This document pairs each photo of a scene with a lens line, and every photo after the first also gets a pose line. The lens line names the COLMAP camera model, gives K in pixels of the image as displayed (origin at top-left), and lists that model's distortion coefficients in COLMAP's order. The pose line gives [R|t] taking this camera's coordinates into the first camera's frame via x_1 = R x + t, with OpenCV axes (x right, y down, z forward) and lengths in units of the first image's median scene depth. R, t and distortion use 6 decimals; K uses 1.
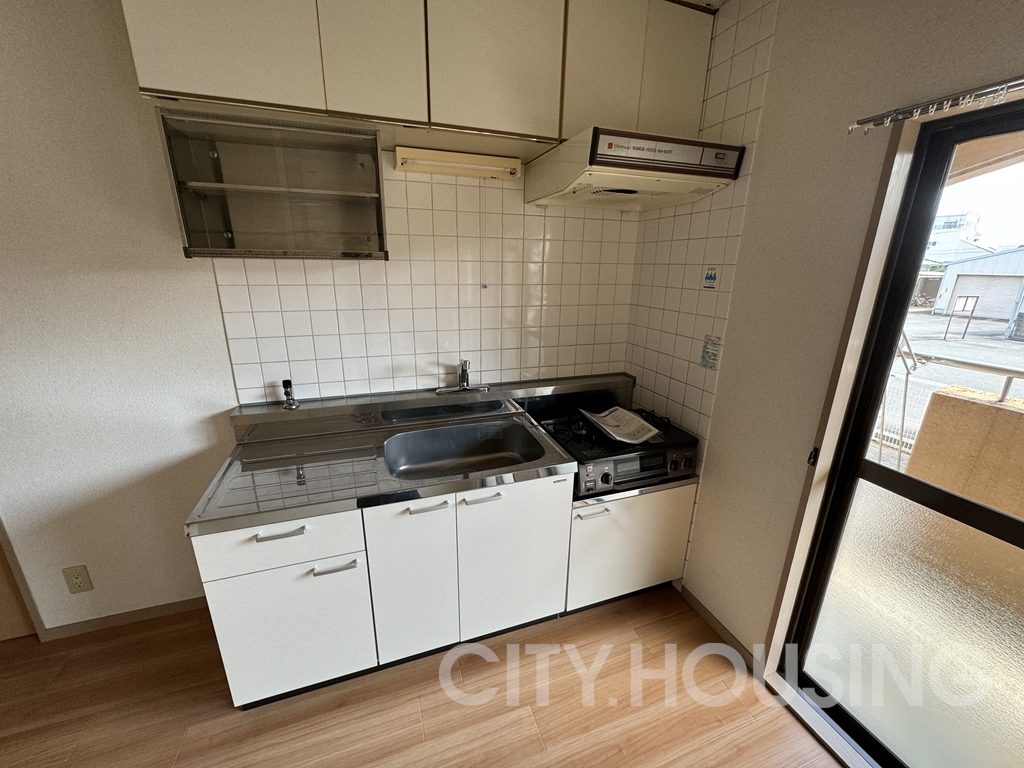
lens RADIAL K [[407.4, 0, 512.0], [0, 407.4, 384.0], [0, 0, 1]] dist [-0.001219, -0.000289]
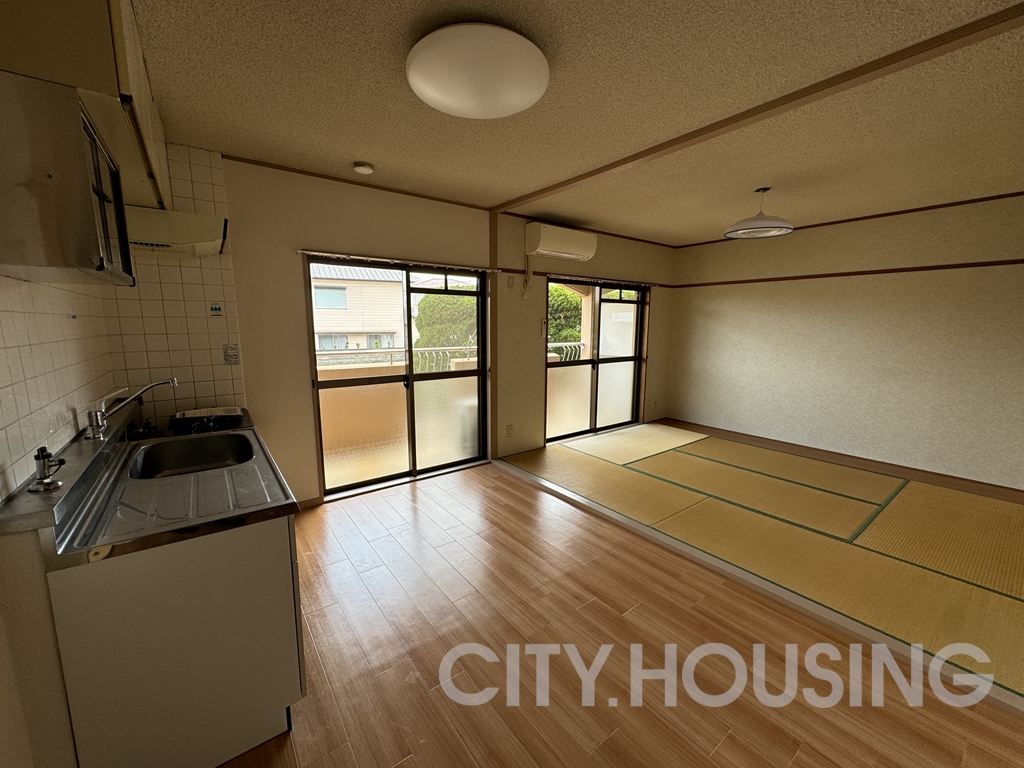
lens RADIAL K [[407.4, 0, 512.0], [0, 407.4, 384.0], [0, 0, 1]] dist [-0.001219, -0.000289]
pose [[-0.294202, -0.158713, 0.942473, -1.420535], [0.264532, 0.934068, 0.239873, -0.063048], [-0.918405, 0.319885, -0.232820, 0.400074]]
